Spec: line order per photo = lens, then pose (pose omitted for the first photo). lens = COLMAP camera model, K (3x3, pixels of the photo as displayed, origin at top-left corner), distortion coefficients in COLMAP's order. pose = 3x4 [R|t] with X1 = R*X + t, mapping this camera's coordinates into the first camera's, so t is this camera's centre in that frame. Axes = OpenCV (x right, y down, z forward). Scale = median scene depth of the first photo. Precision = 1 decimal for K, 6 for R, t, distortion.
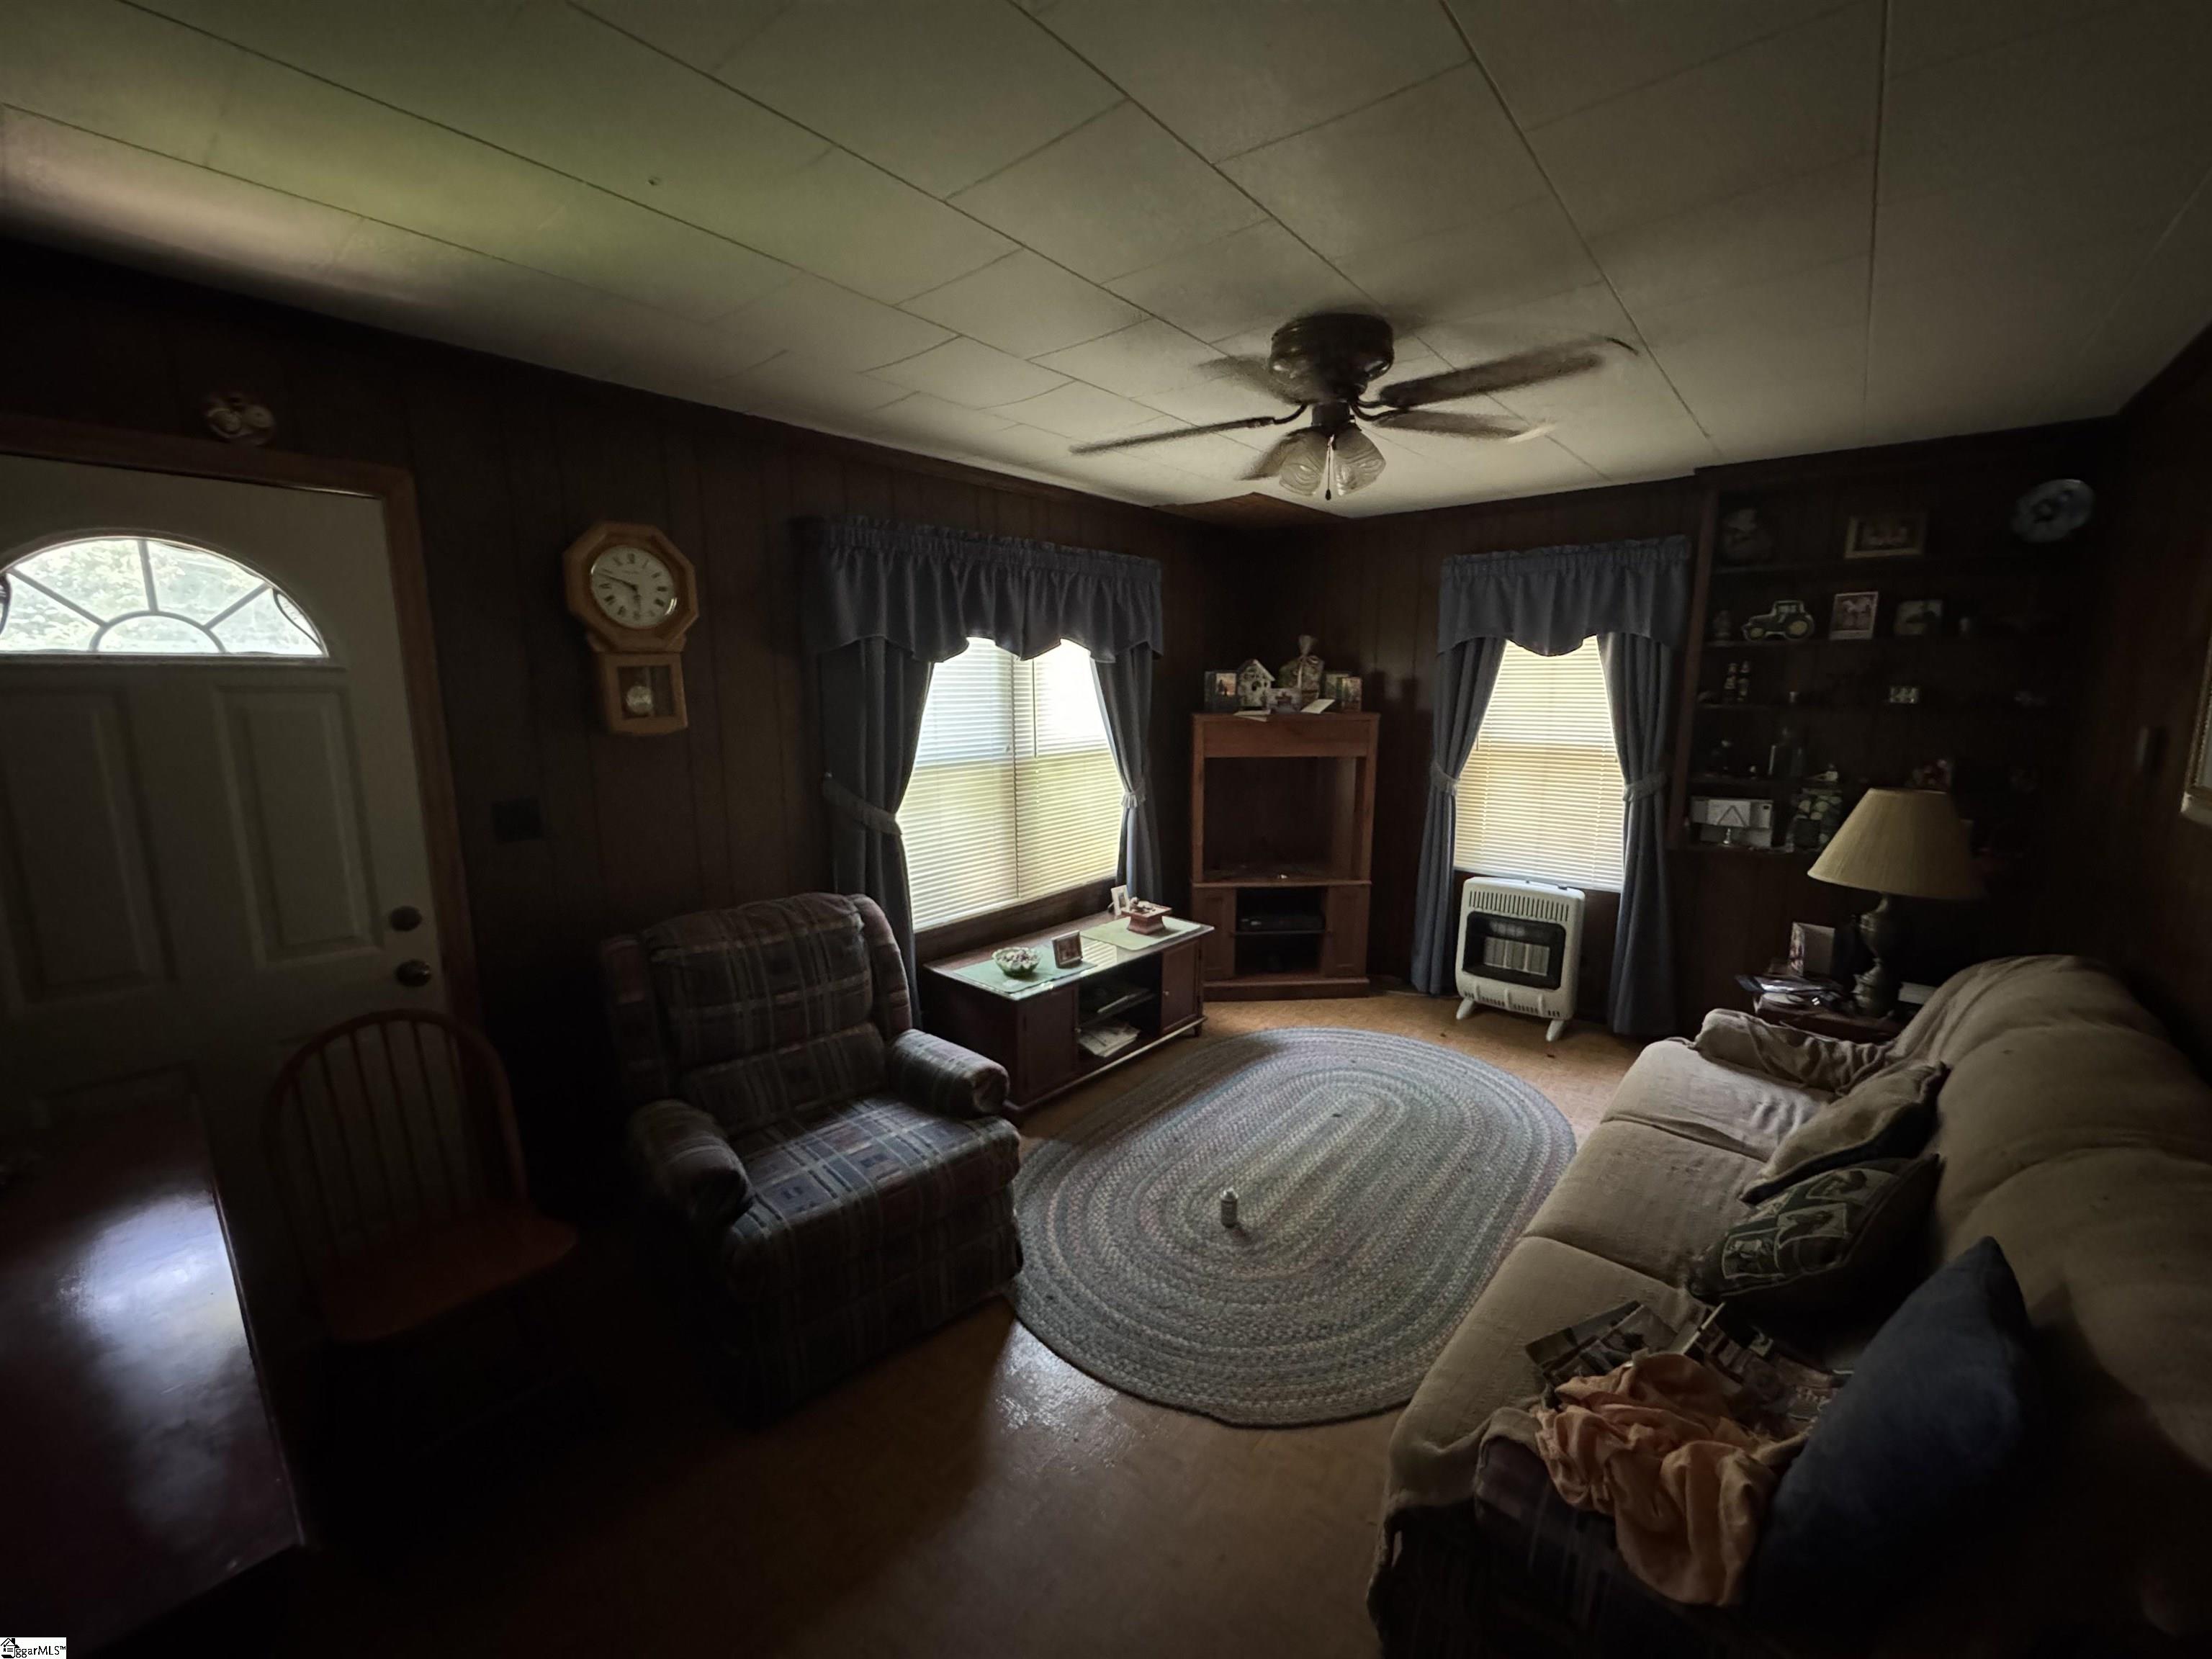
lens RADIAL K [[889.9, 0, 1106.9], [0, 889.9, 829.2], [0, 0, 1]] dist [-0.000473, -0.000051]
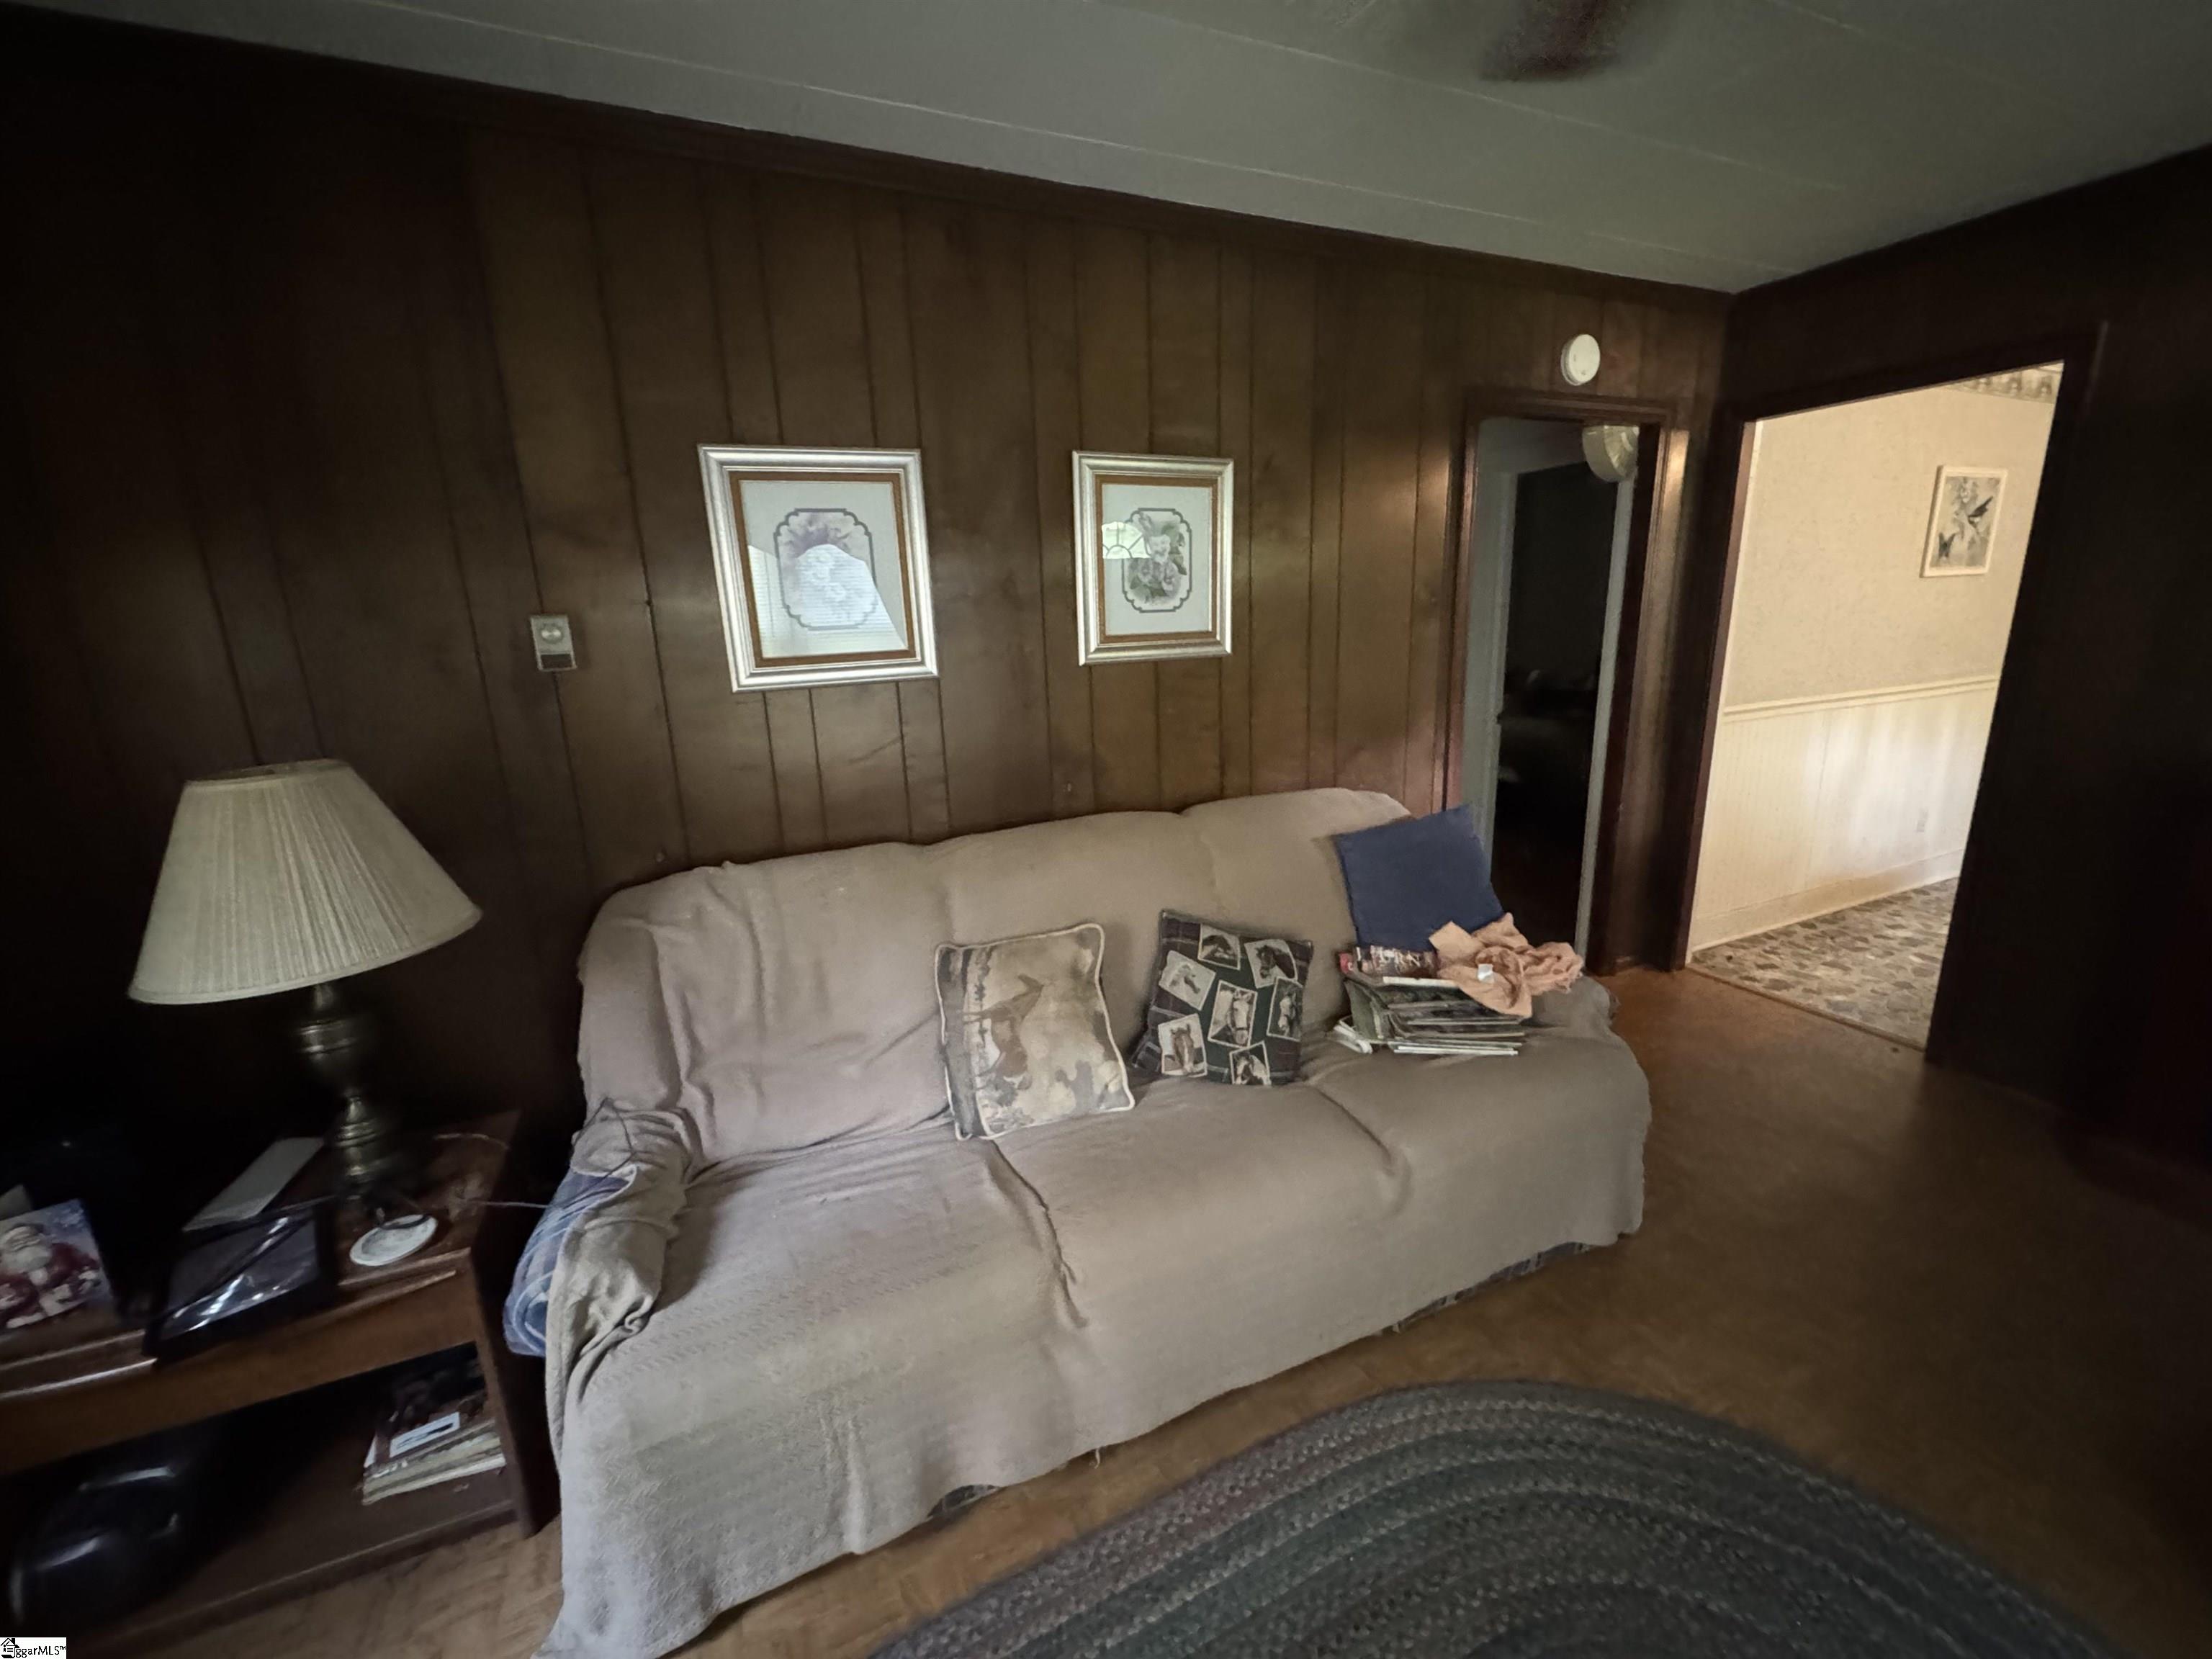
lens RADIAL K [[889.9, 0, 1106.6], [0, 889.9, 824.4], [0, 0, 1]] dist [-0.000473, -0.000051]
pose [[-0.900999, -0.077666, 0.426813, 0.333311], [0.102742, 0.917653, 0.383870, -0.195096], [-0.421480, 0.389718, -0.818825, 1.508386]]
